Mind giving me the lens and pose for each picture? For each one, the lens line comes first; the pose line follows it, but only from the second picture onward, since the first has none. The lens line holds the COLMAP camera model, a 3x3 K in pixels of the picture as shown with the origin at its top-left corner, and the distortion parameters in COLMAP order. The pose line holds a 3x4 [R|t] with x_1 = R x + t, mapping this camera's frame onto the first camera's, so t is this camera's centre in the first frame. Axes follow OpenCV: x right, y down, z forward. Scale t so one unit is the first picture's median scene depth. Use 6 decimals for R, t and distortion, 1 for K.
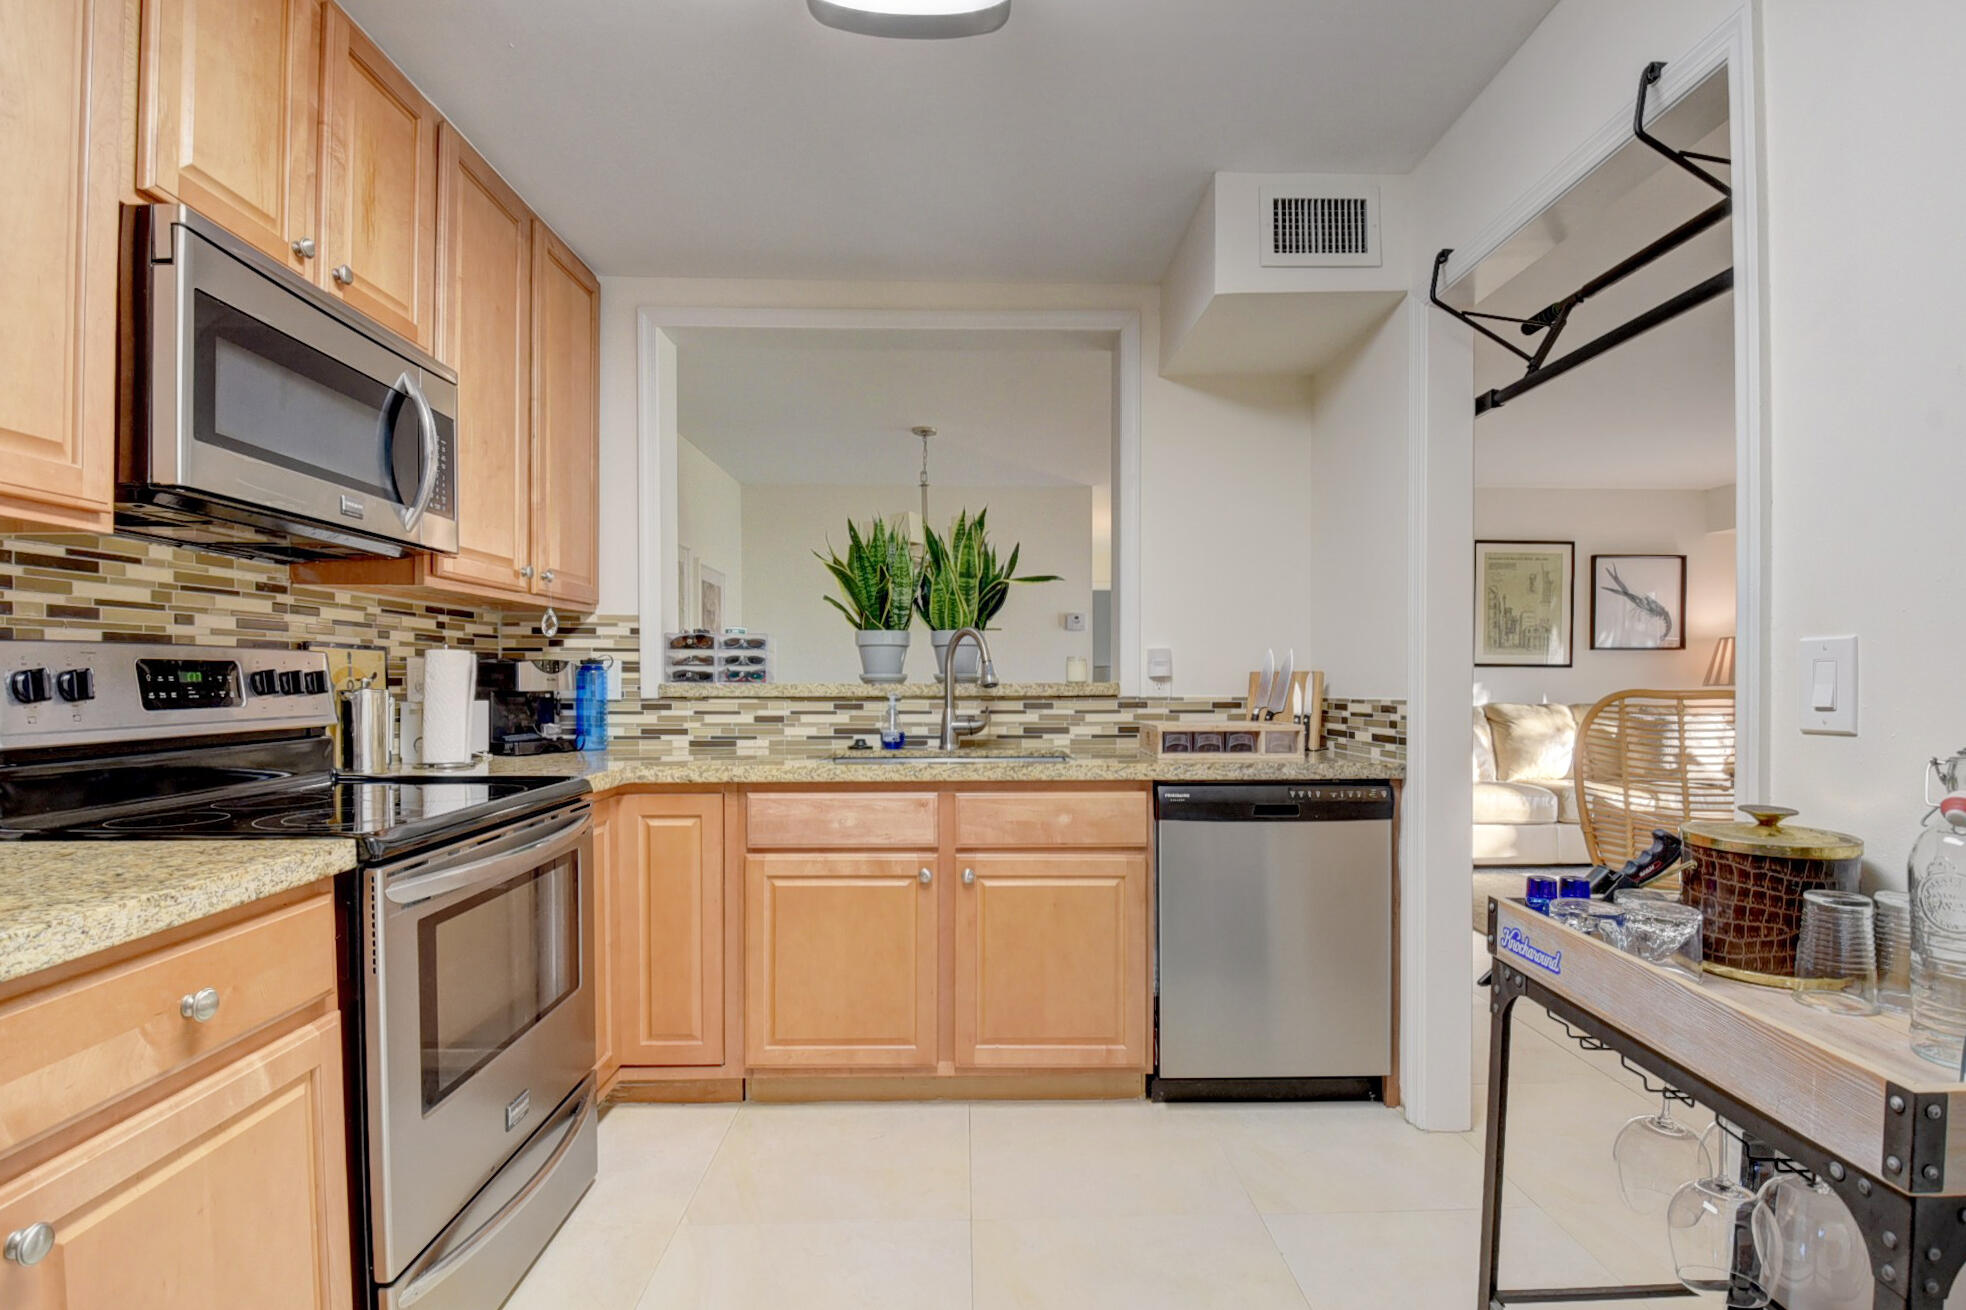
lens RADIAL K [[924.0, 0, 987.0], [0, 924.0, 678.8], [0, 0, 1]] dist [0.037041, -0.039022]
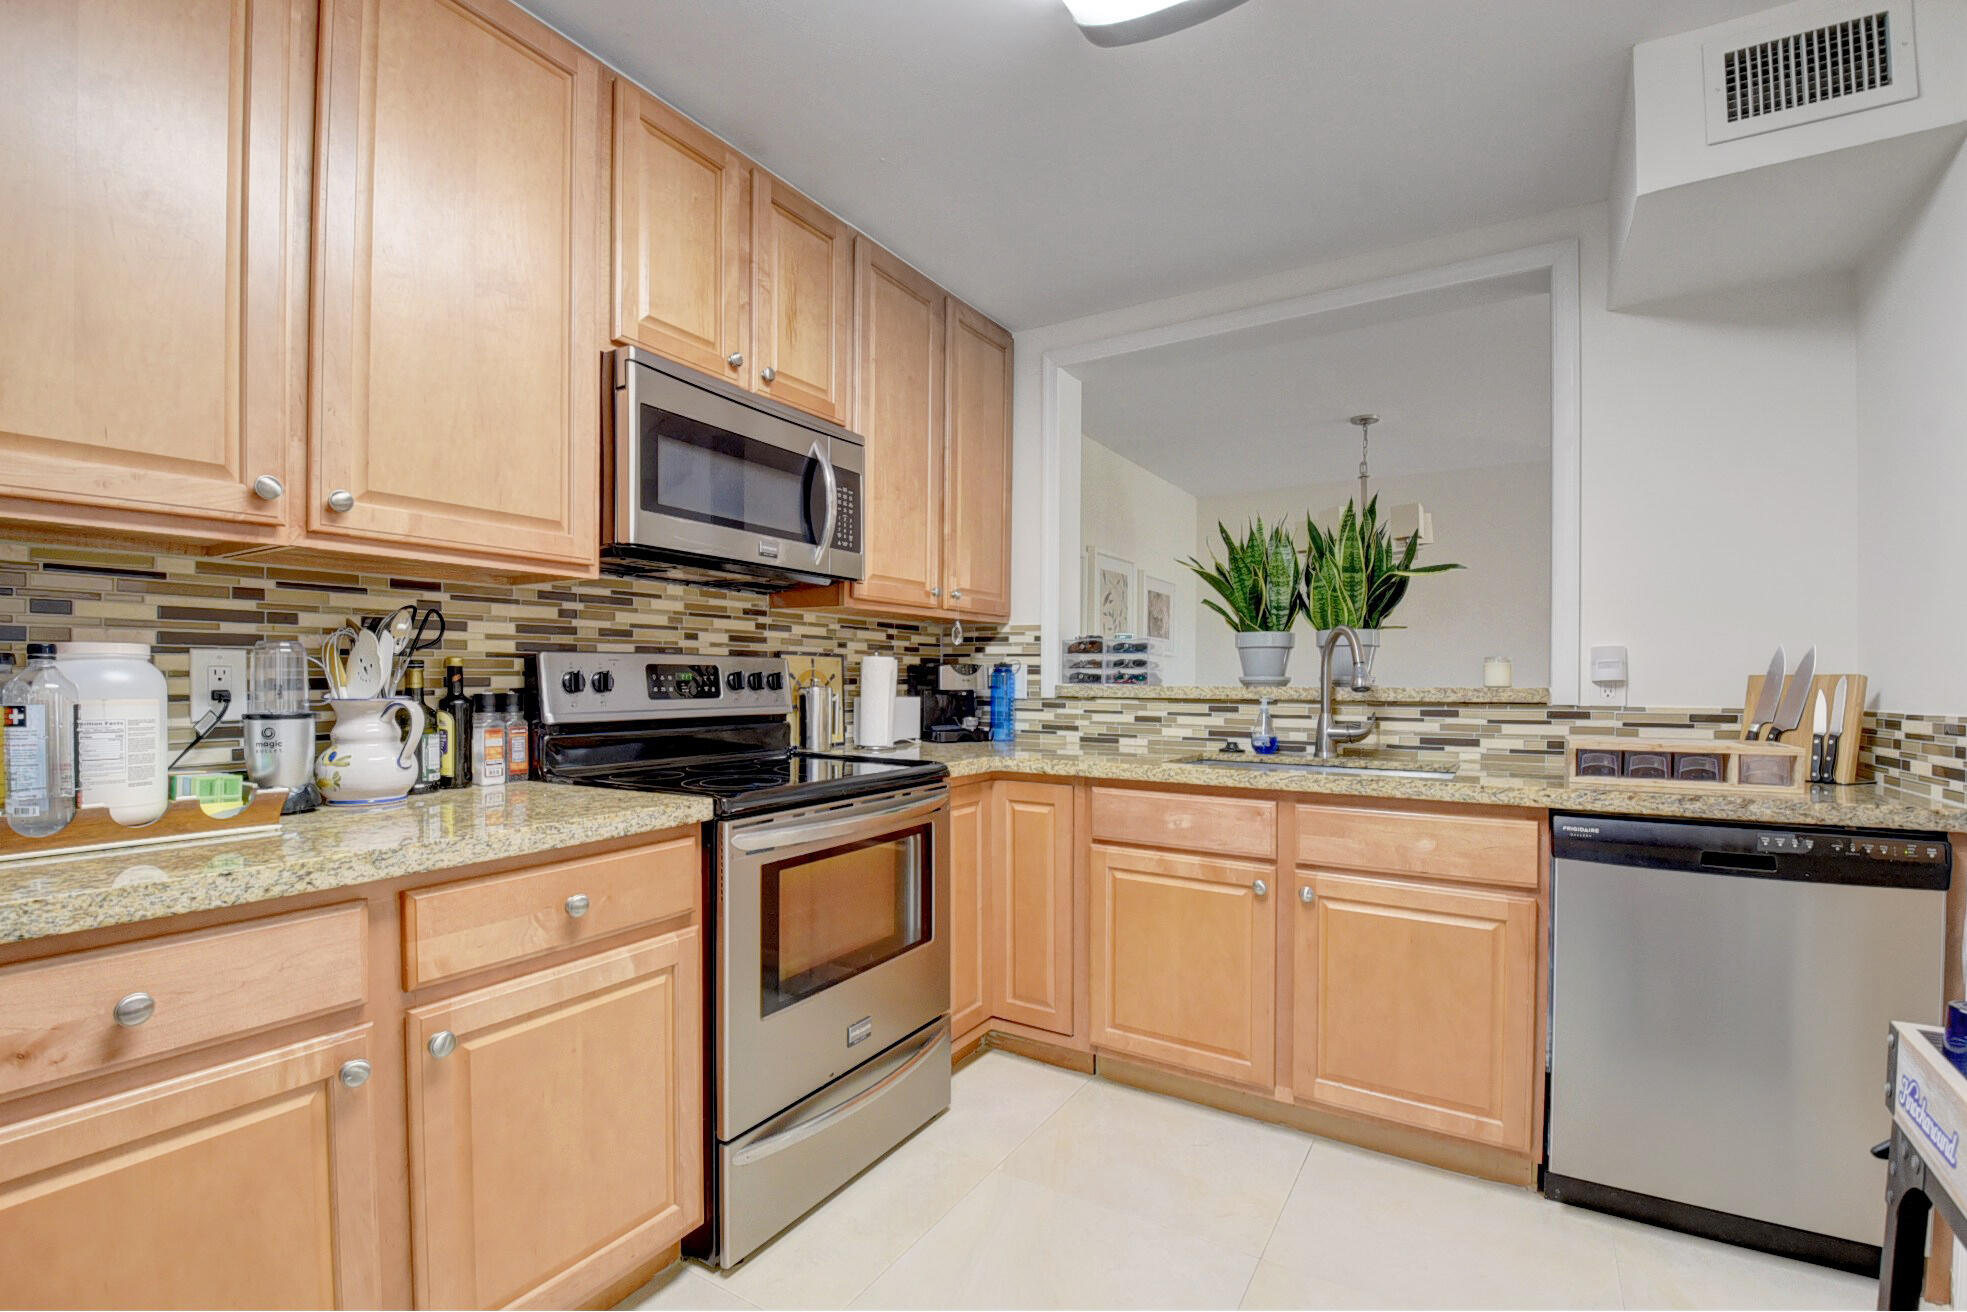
lens RADIAL K [[868.1, 0, 984.9], [0, 868.1, 680.0], [0, 0, 1]] dist [0.017374, -0.027658]
pose [[0.841057, 0.005027, -0.540923, 0.162080], [-0.005910, 0.999983, 0.000105, -0.000078], [0.540914, 0.003109, 0.841072, 0.082697]]
